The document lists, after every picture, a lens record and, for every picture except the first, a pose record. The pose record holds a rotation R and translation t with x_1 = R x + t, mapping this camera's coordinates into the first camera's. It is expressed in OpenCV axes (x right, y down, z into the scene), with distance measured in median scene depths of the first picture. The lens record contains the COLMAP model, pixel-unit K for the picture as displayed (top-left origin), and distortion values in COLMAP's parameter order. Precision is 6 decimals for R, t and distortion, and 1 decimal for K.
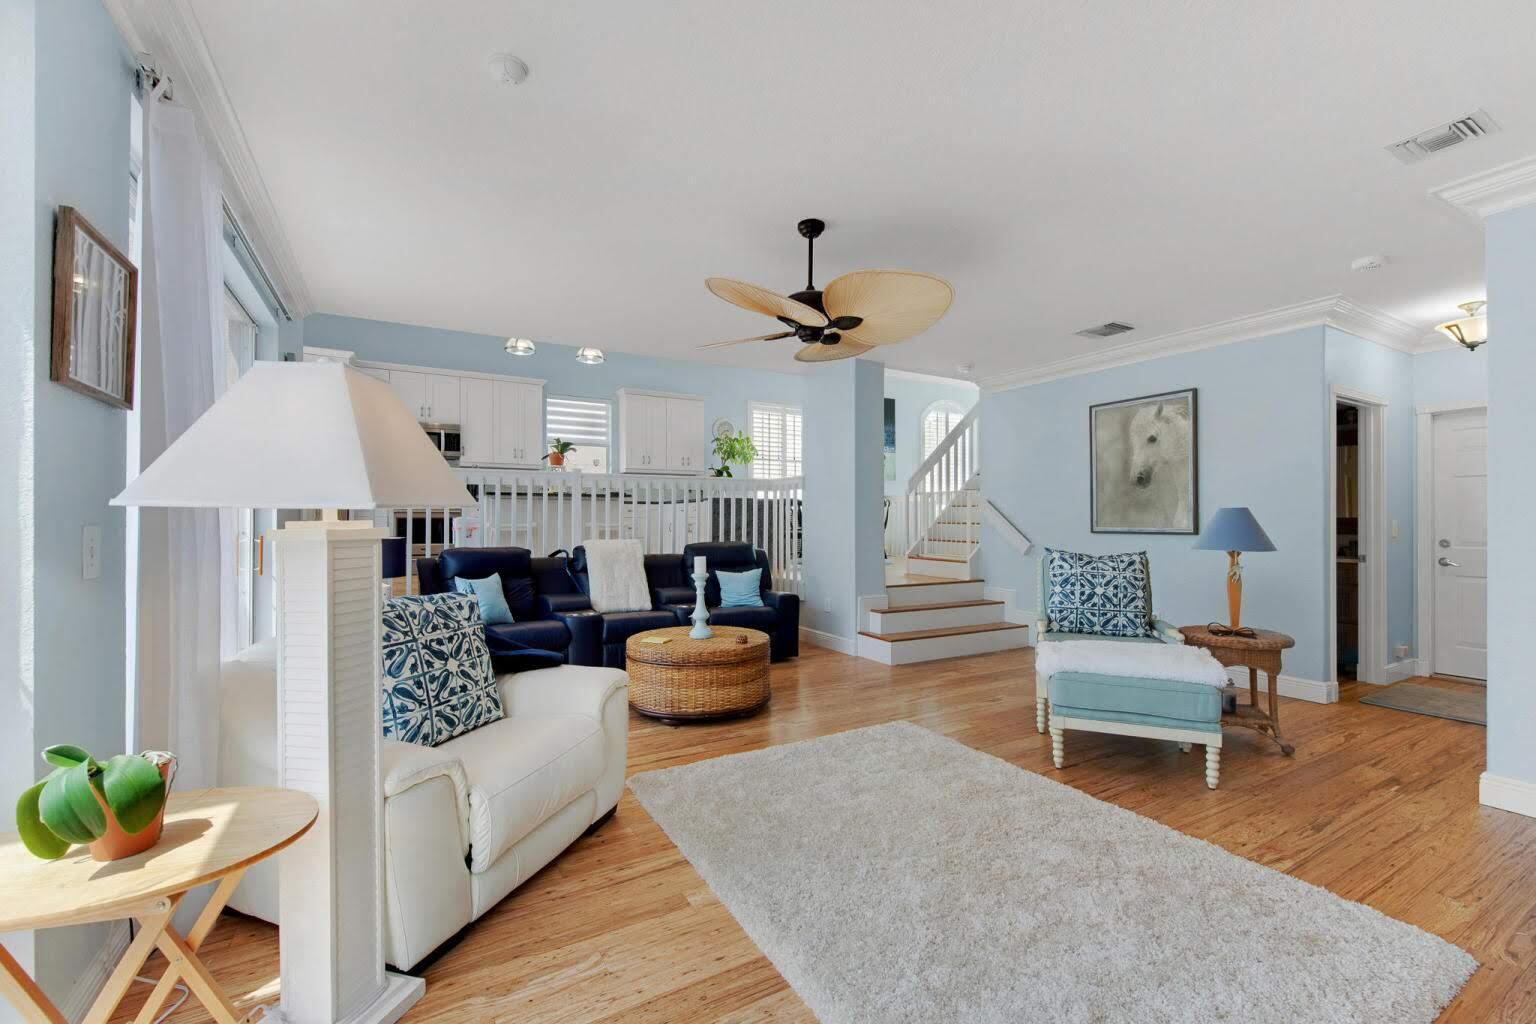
lens RADIAL K [[644.6, 0, 771.1], [0, 644.6, 515.2], [0, 0, 1]] dist [0.003570, -0.001800]
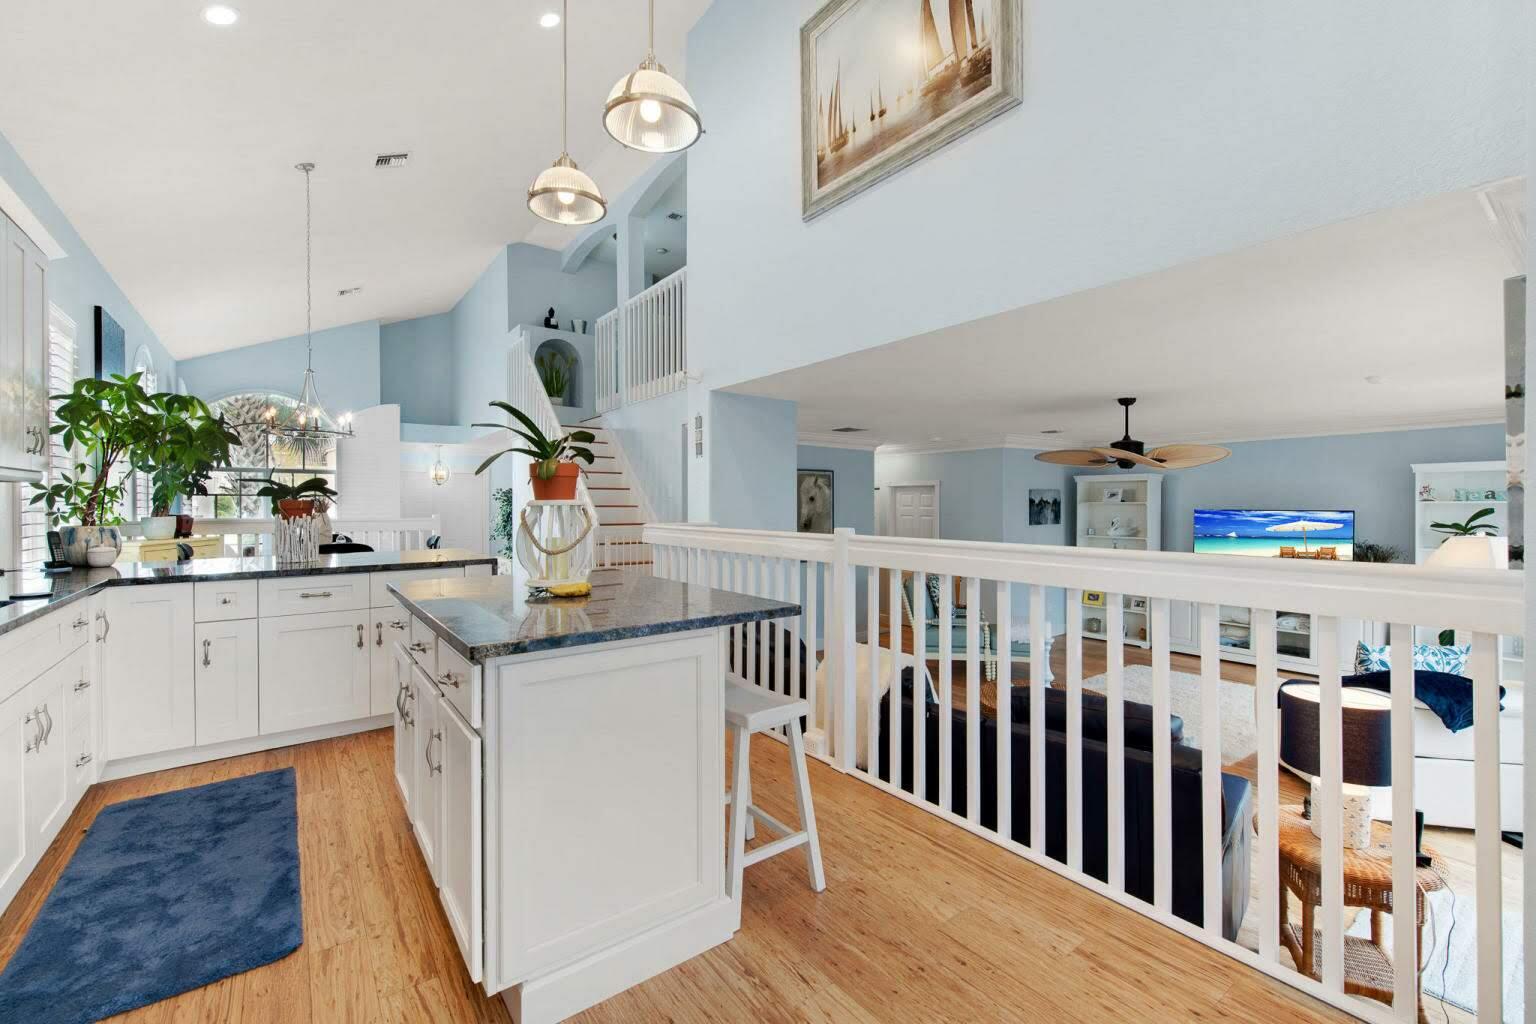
lens RADIAL K [[644.6, 0, 766.6], [0, 644.6, 509.9], [0, 0, 1]] dist [0.003570, -0.001800]
pose [[-0.117851, -0.008827, 0.992992, -1.183698], [-0.009651, 0.999923, 0.007743, -0.137217], [-0.992984, -0.008670, -0.117927, 1.709454]]
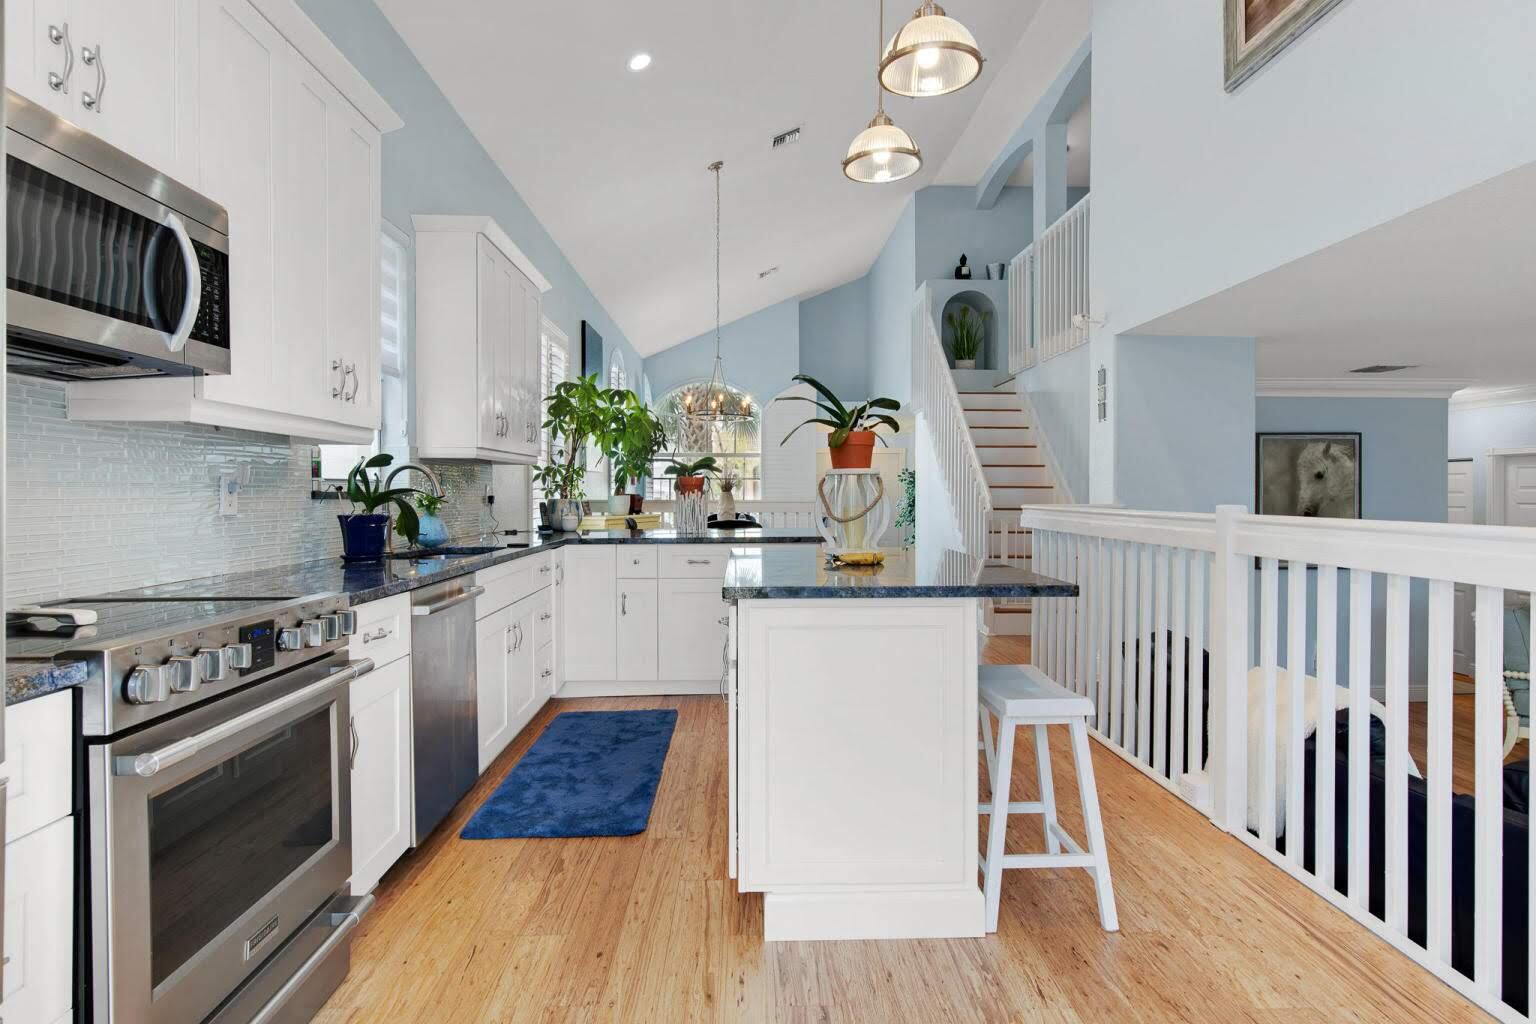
lens RADIAL K [[824.9, 0, 769.3], [0, 824.9, 503.6], [0, 0, 1]] dist [0.004936, -0.001079]
pose [[0.479662, -0.011462, 0.877378, -1.285824], [-0.009871, 0.999781, 0.018458, -0.119494], [-0.877398, -0.017514, 0.479444, 1.513108]]
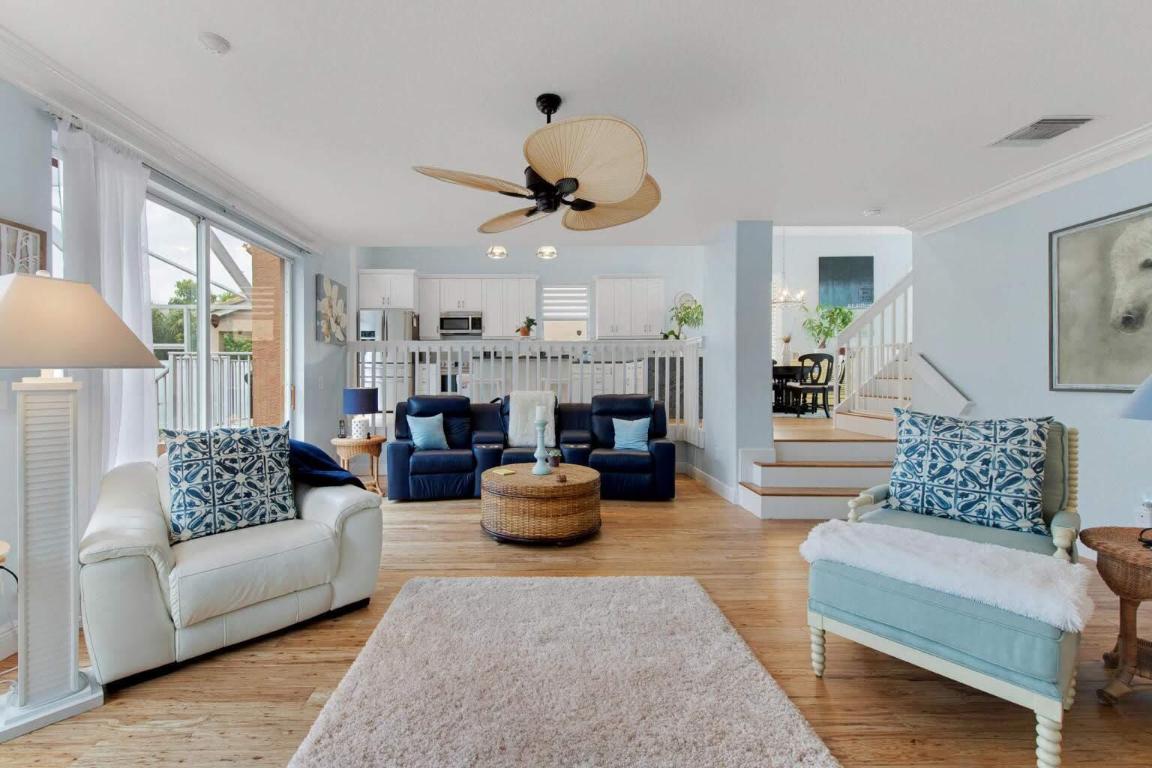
lens RADIAL K [[480.8, 0, 544.9], [0, 480.8, 378.4], [0, 0, 1]] dist [0.006604, -0.000129]
pose [[0.867115, 0.000535, -0.498107, 0.361745], [0.006013, 0.999915, 0.011540, 0.001861], [0.498071, -0.013002, 0.867039, 0.236261]]
